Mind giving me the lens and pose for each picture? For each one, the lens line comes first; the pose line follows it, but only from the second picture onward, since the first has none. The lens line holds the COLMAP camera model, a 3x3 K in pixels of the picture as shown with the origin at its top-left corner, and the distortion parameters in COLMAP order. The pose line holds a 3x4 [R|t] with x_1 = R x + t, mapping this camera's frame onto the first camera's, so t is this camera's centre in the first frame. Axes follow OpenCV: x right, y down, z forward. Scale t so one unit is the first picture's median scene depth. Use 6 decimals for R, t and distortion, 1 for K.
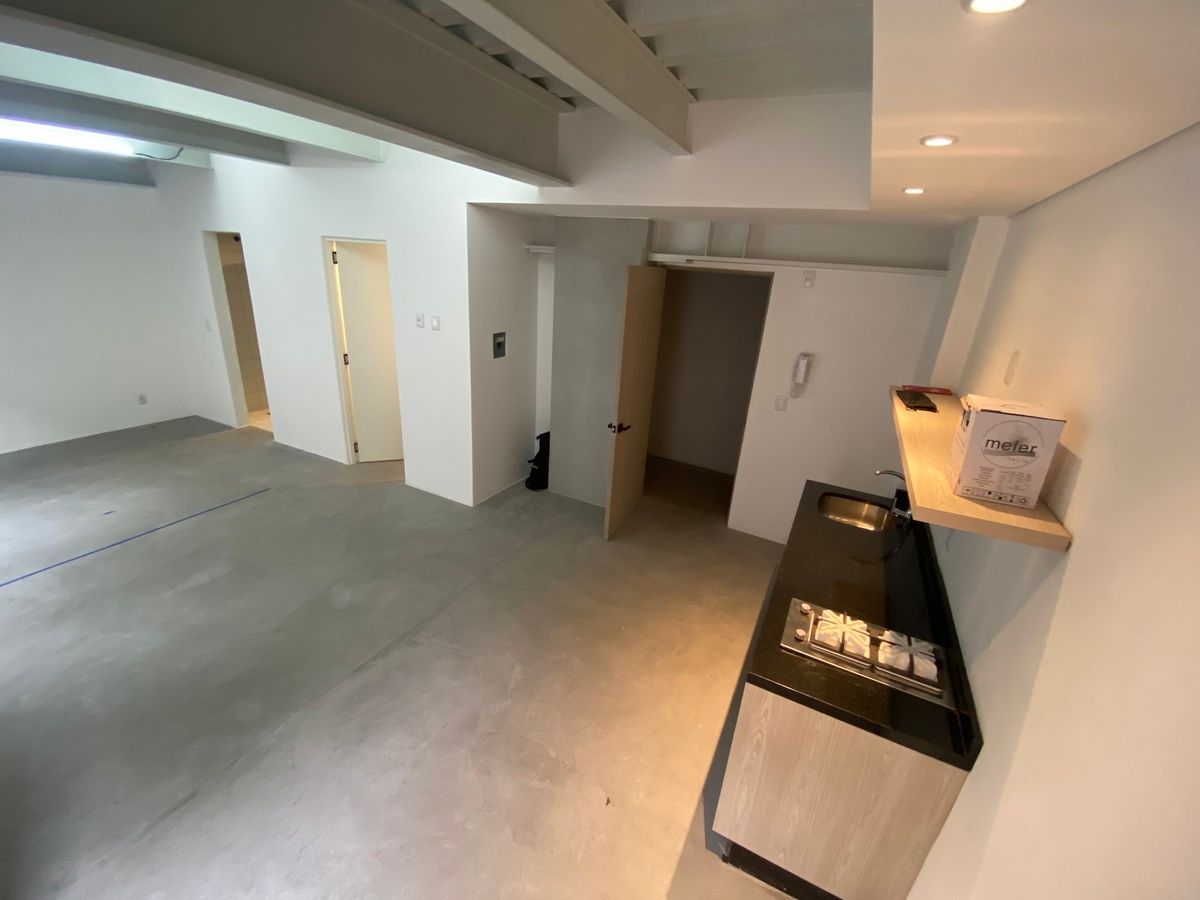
lens RADIAL K [[492.8, 0, 599.2], [0, 492.8, 448.7], [0, 0, 1]] dist [0.026591, -0.023926]
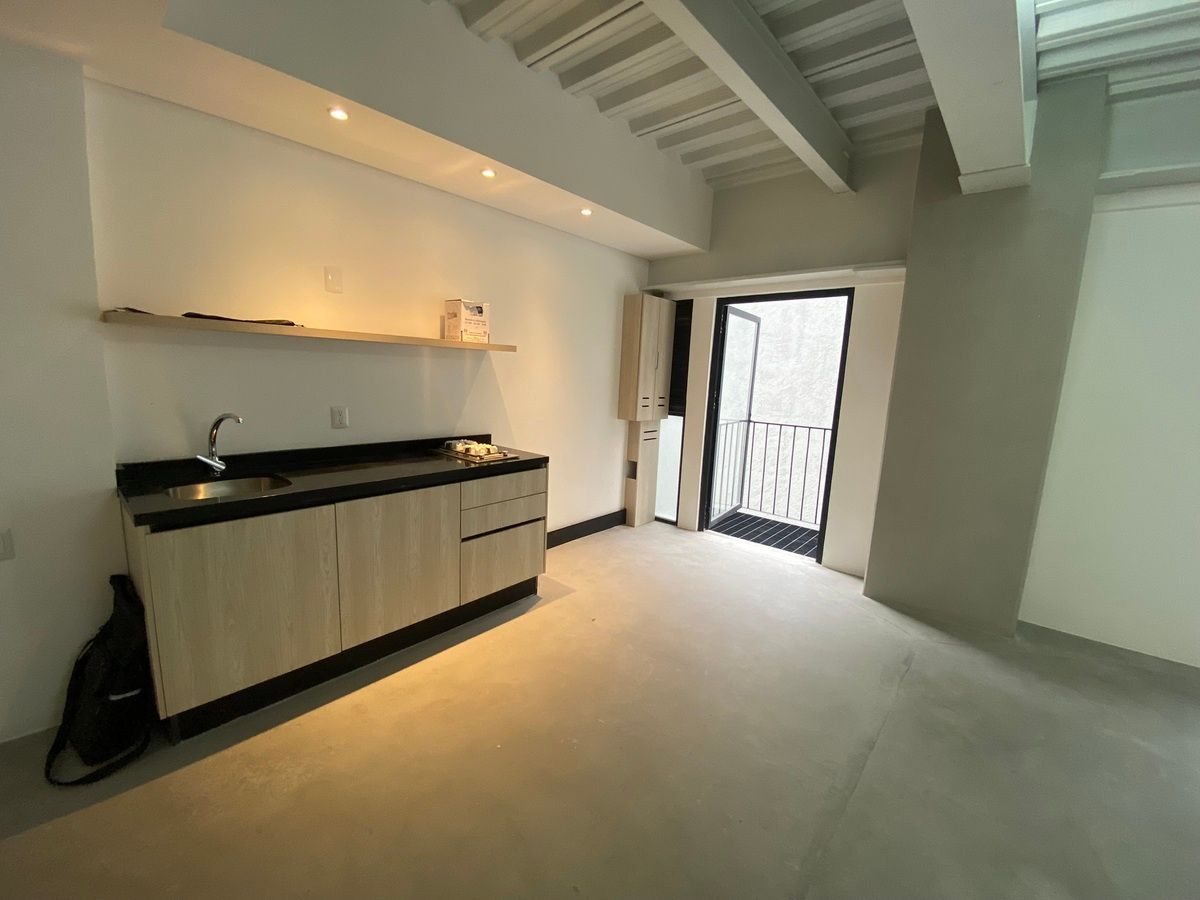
lens RADIAL K [[492.8, 0, 599.2], [0, 492.8, 448.7], [0, 0, 1]] dist [0.026591, -0.023926]
pose [[-0.969145, -0.144709, 0.199545, -0.168557], [-0.027452, 0.867864, 0.496043, -0.314765], [-0.244959, 0.475260, -0.845058, 1.537499]]
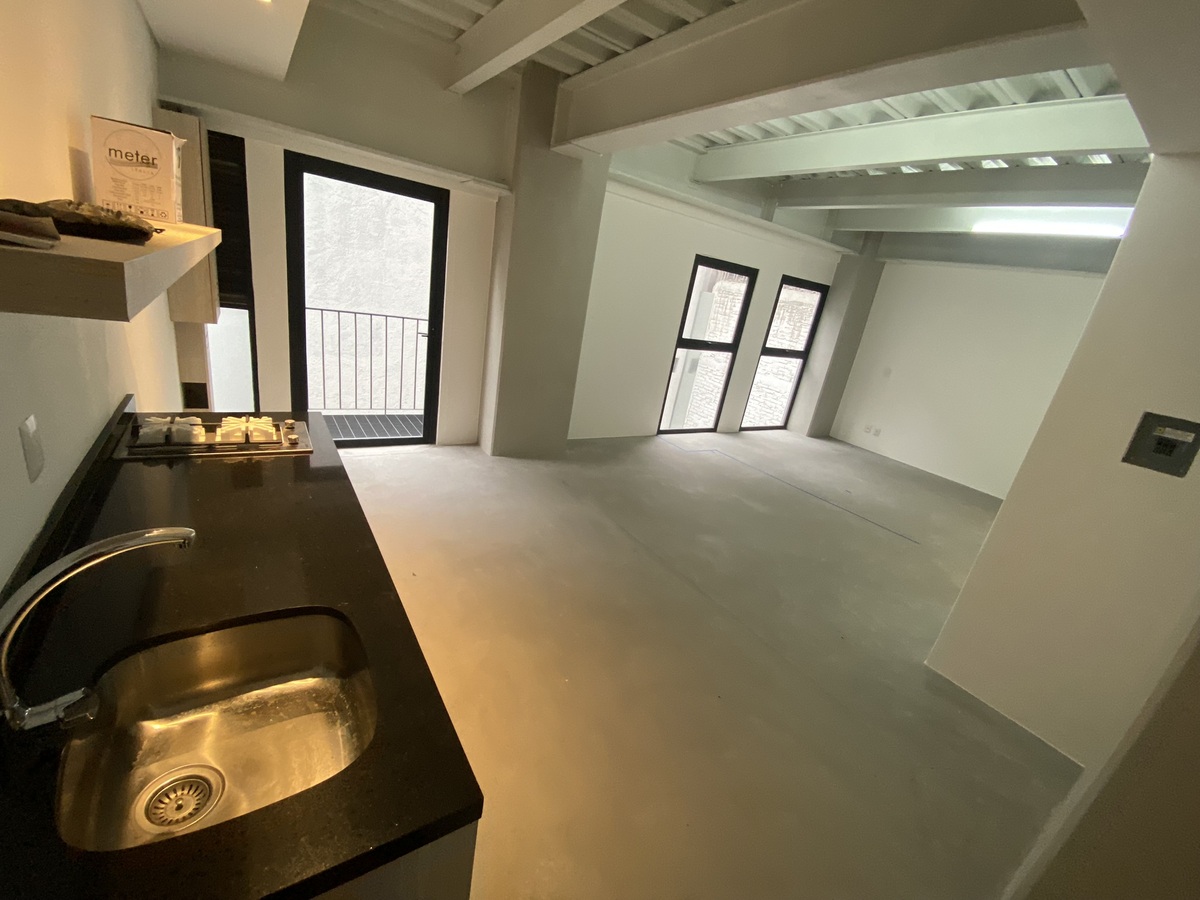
lens RADIAL K [[492.8, 0, 599.2], [0, 492.8, 448.7], [0, 0, 1]] dist [0.026591, -0.023926]
pose [[-0.457804, 0.136969, -0.878439, 0.697370], [-0.485345, 0.789337, 0.376017, -0.203556], [0.744887, 0.598487, -0.294884, 1.226141]]
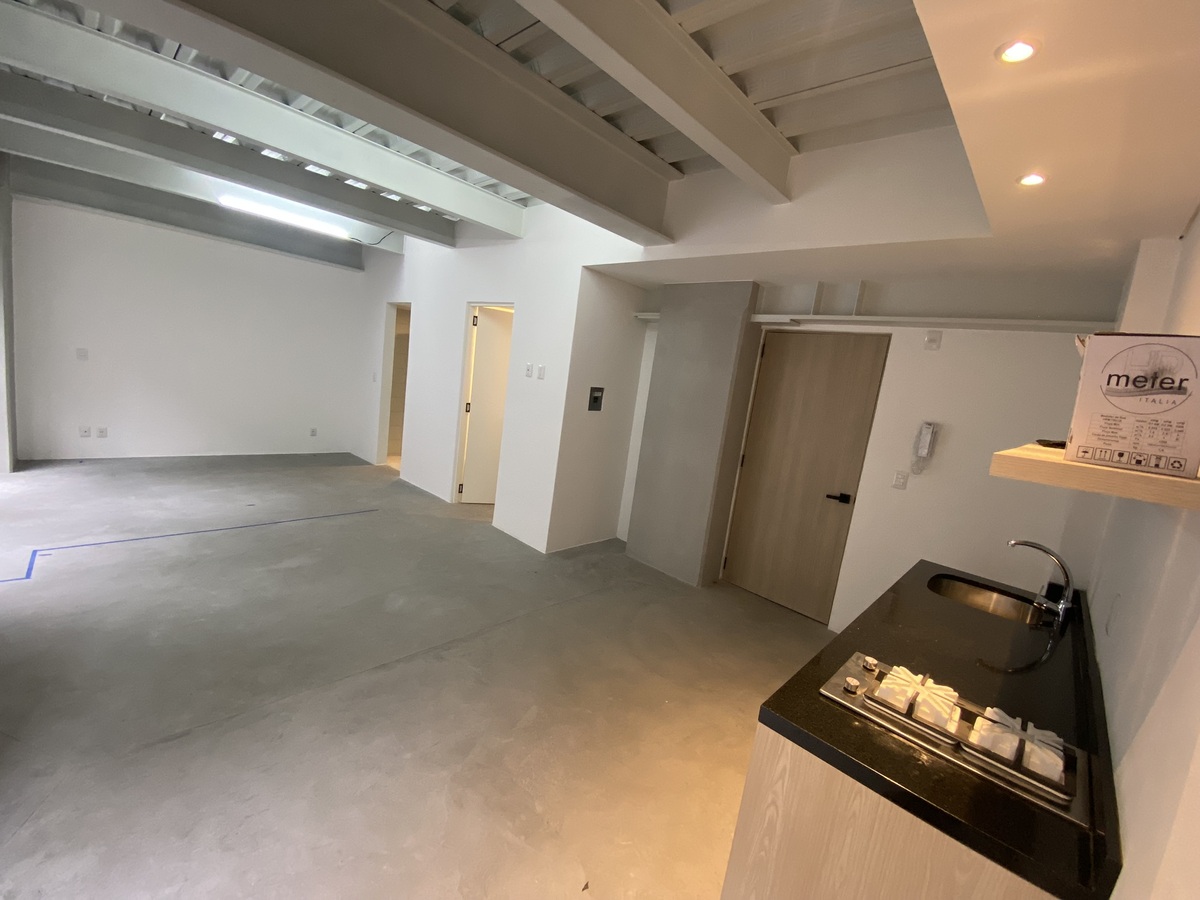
lens RADIAL K [[490.9, 0, 594.4], [0, 490.9, 449.8], [0, 0, 1]] dist [0.026181, -0.023596]
pose [[0.956983, 0.099713, -0.272473, 0.138580], [-0.158474, 0.966274, -0.202981, 0.166523], [0.243043, 0.237429, 0.940509, 0.094773]]
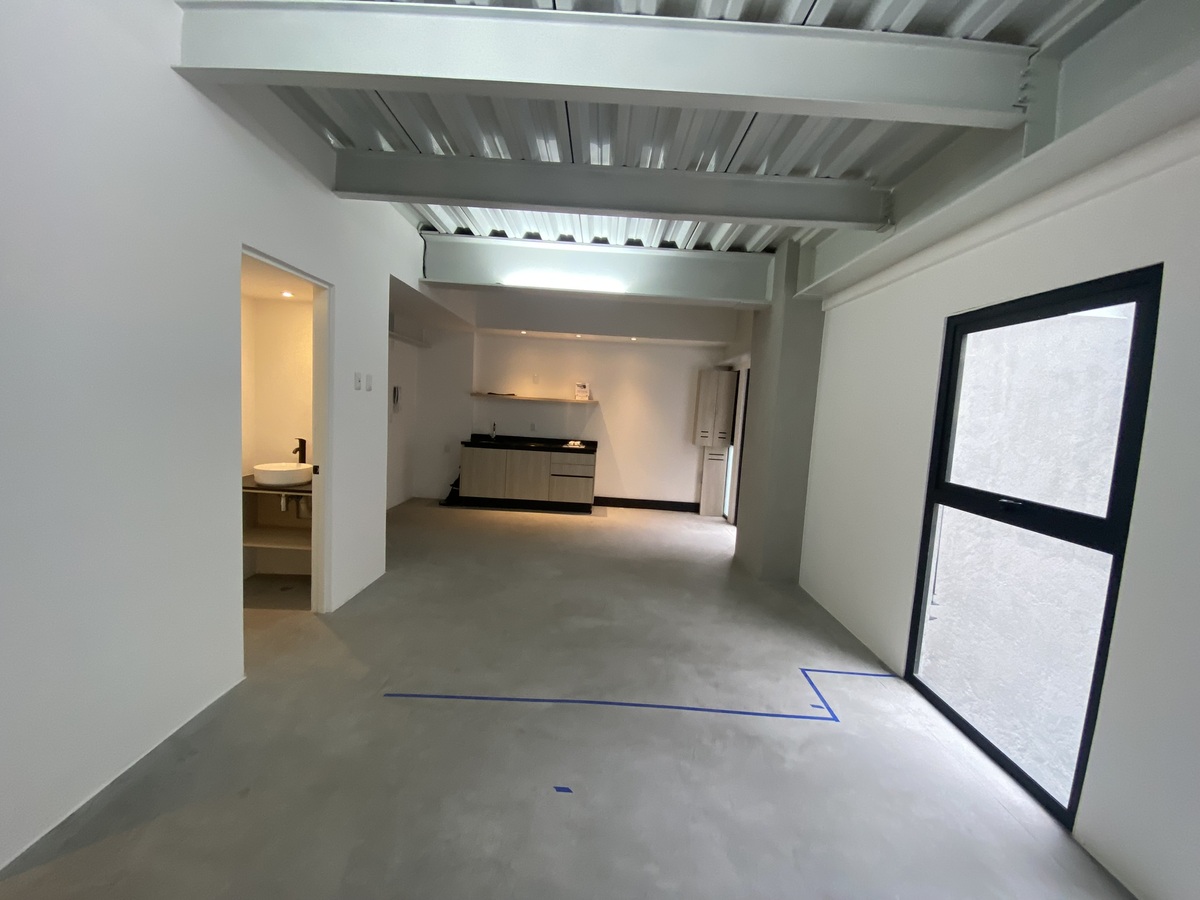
lens RADIAL K [[492.8, 0, 599.2], [0, 492.8, 448.7], [0, 0, 1]] dist [0.026591, -0.023926]
pose [[-0.452625, -0.172716, 0.874814, -2.076379], [0.223822, 0.927648, 0.298951, -0.492462], [-0.863154, 0.331116, -0.381219, 1.566958]]
